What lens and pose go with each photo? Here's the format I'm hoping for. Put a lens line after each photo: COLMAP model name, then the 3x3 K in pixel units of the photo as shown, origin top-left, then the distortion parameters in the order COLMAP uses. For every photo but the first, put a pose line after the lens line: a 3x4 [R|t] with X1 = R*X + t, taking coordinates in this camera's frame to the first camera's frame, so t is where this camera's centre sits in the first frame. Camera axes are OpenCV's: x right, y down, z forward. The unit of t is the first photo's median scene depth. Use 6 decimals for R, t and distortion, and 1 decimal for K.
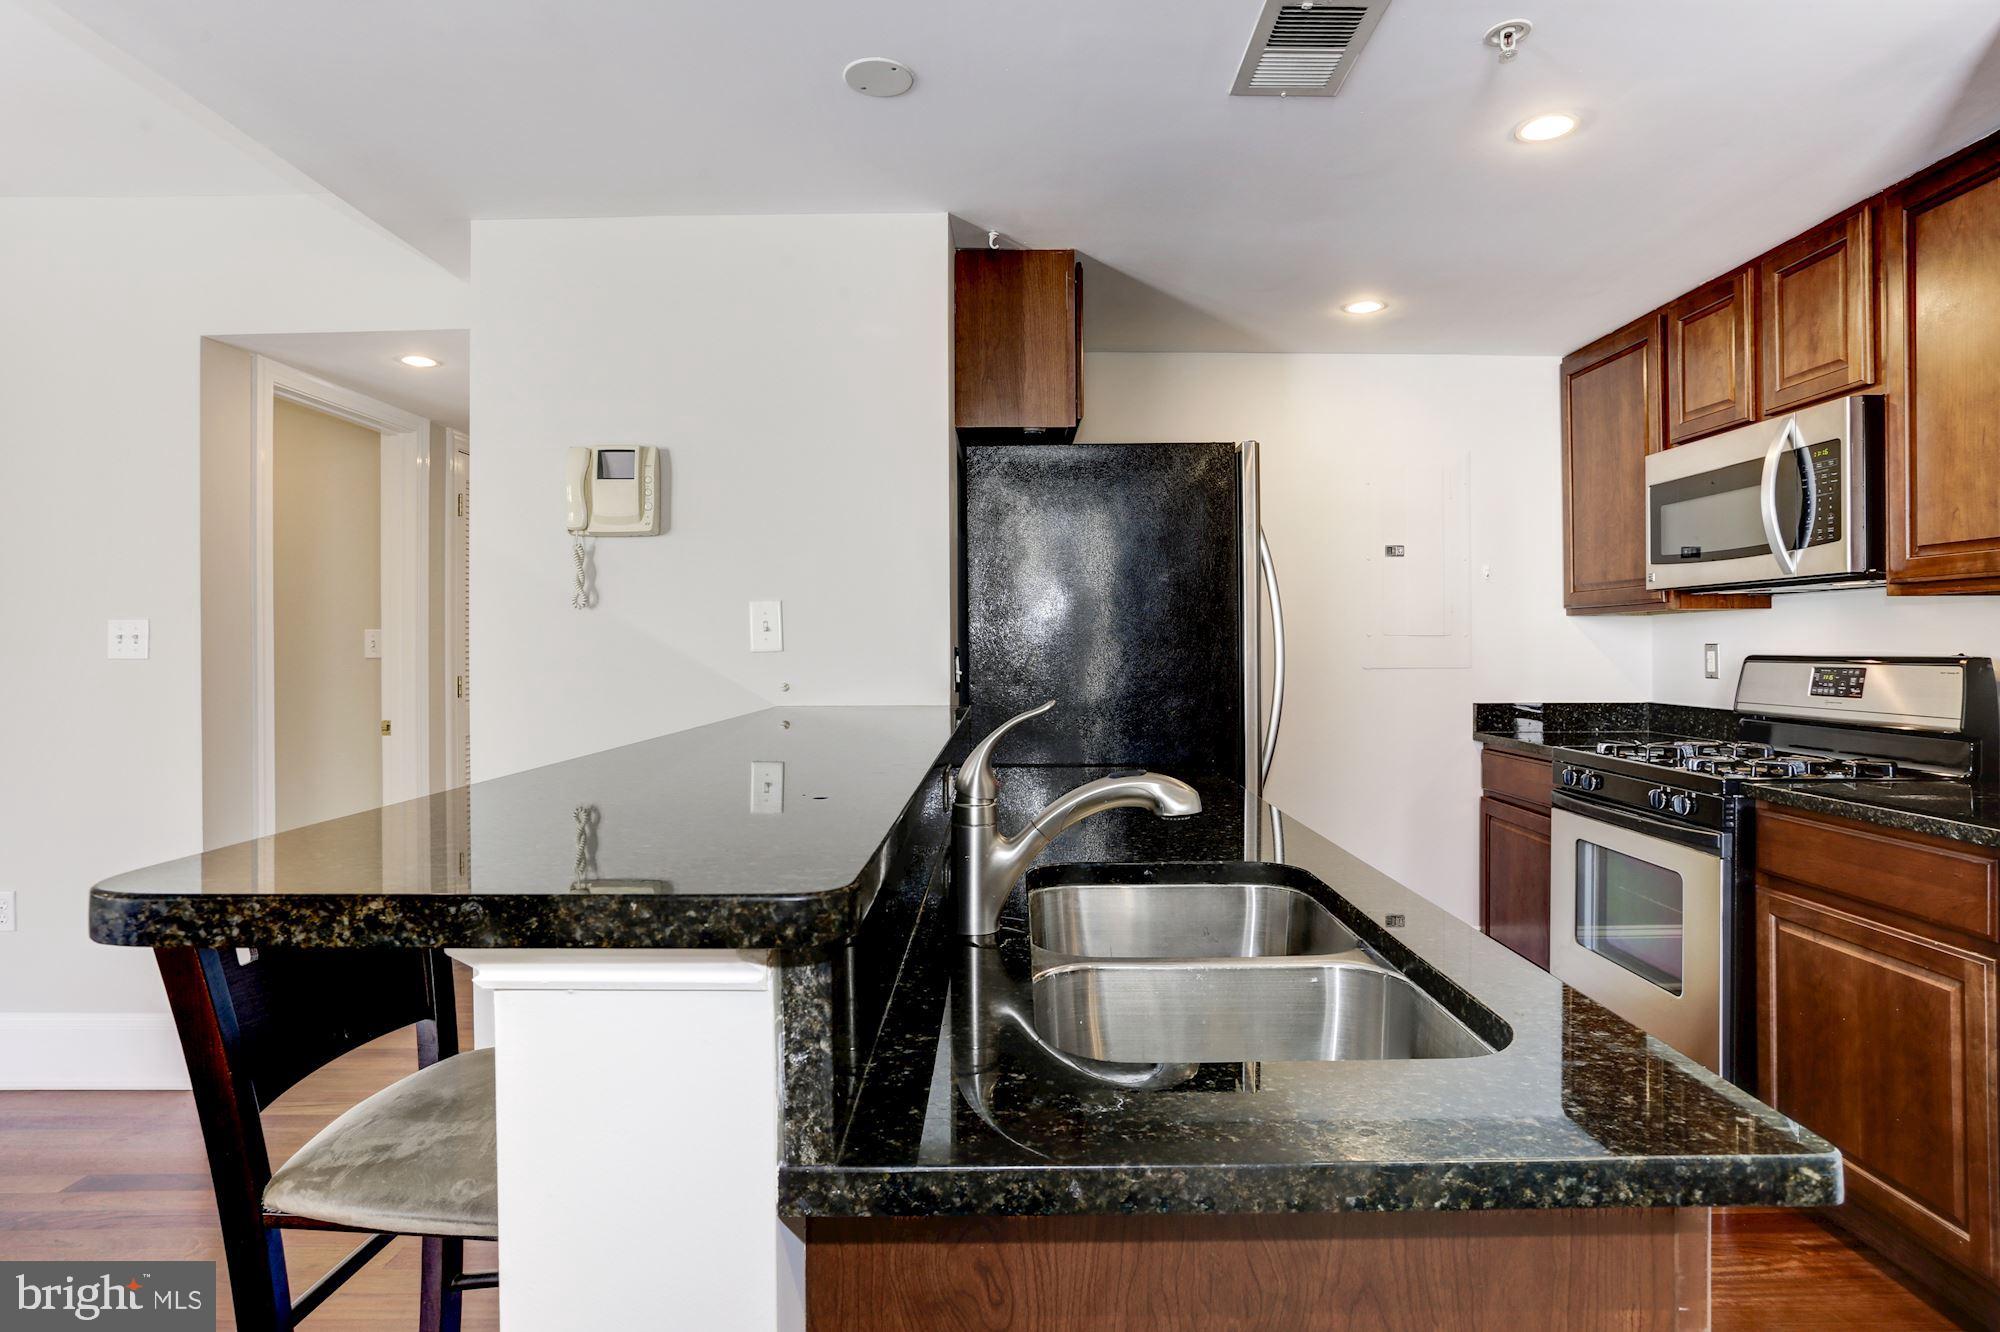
lens RADIAL K [[1078.0, 0, 1002.1], [0, 1078.0, 644.2], [0, 0, 1]] dist [-0.049196, 0.031948]
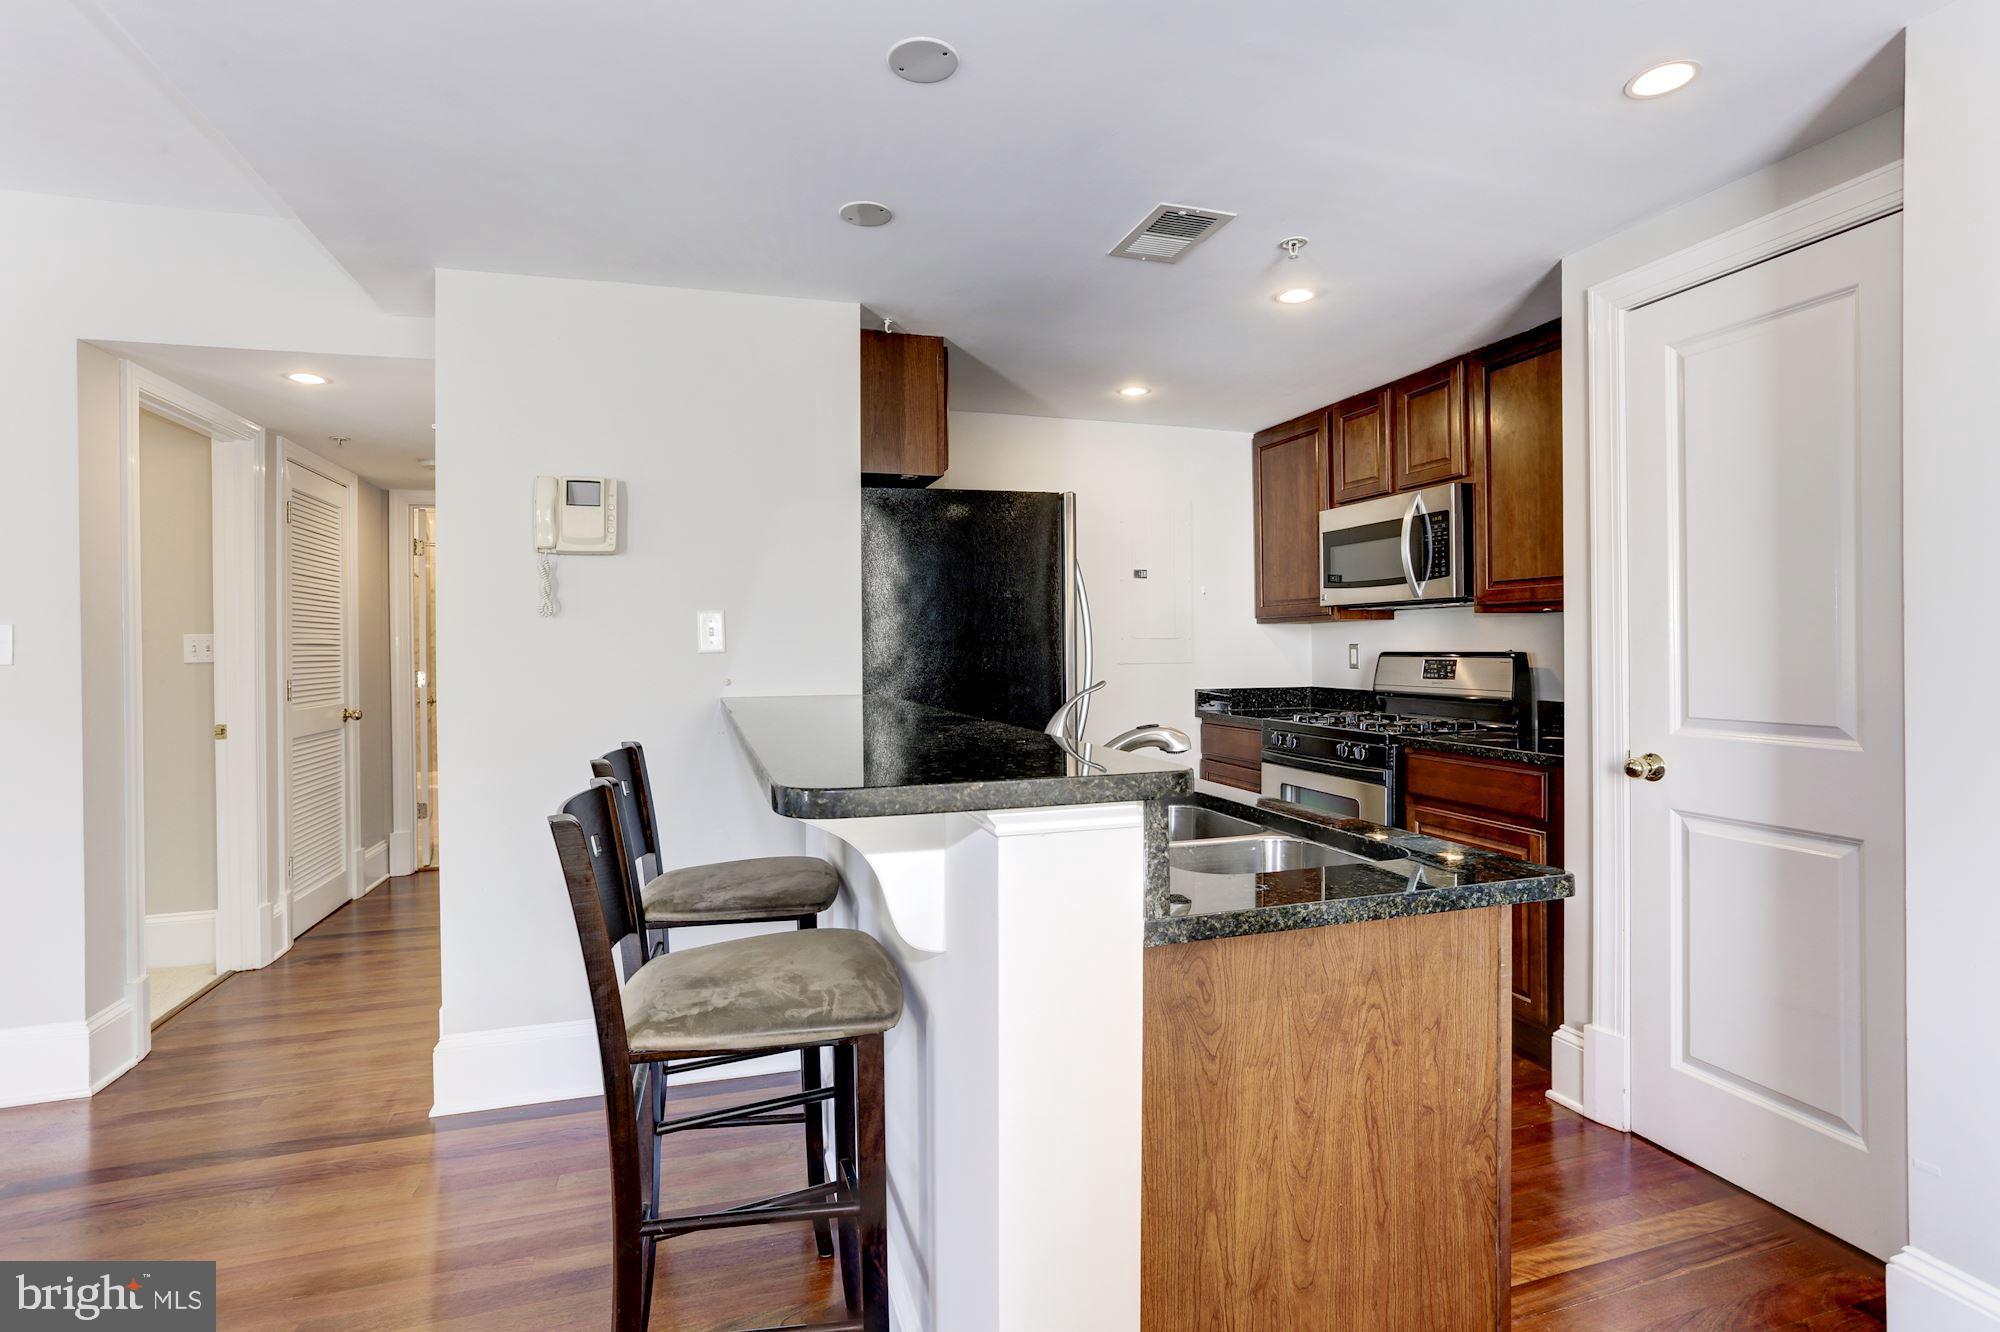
lens RADIAL K [[983.3, 0, 995.9], [0, 983.3, 646.2], [0, 0, 1]] dist [-0.034762, 0.000627]
pose [[0.954841, -0.003506, 0.297097, -0.236437], [0.003373, 0.999994, 0.000959, -0.000509], [-0.297099, 0.000086, 0.954847, -0.142681]]
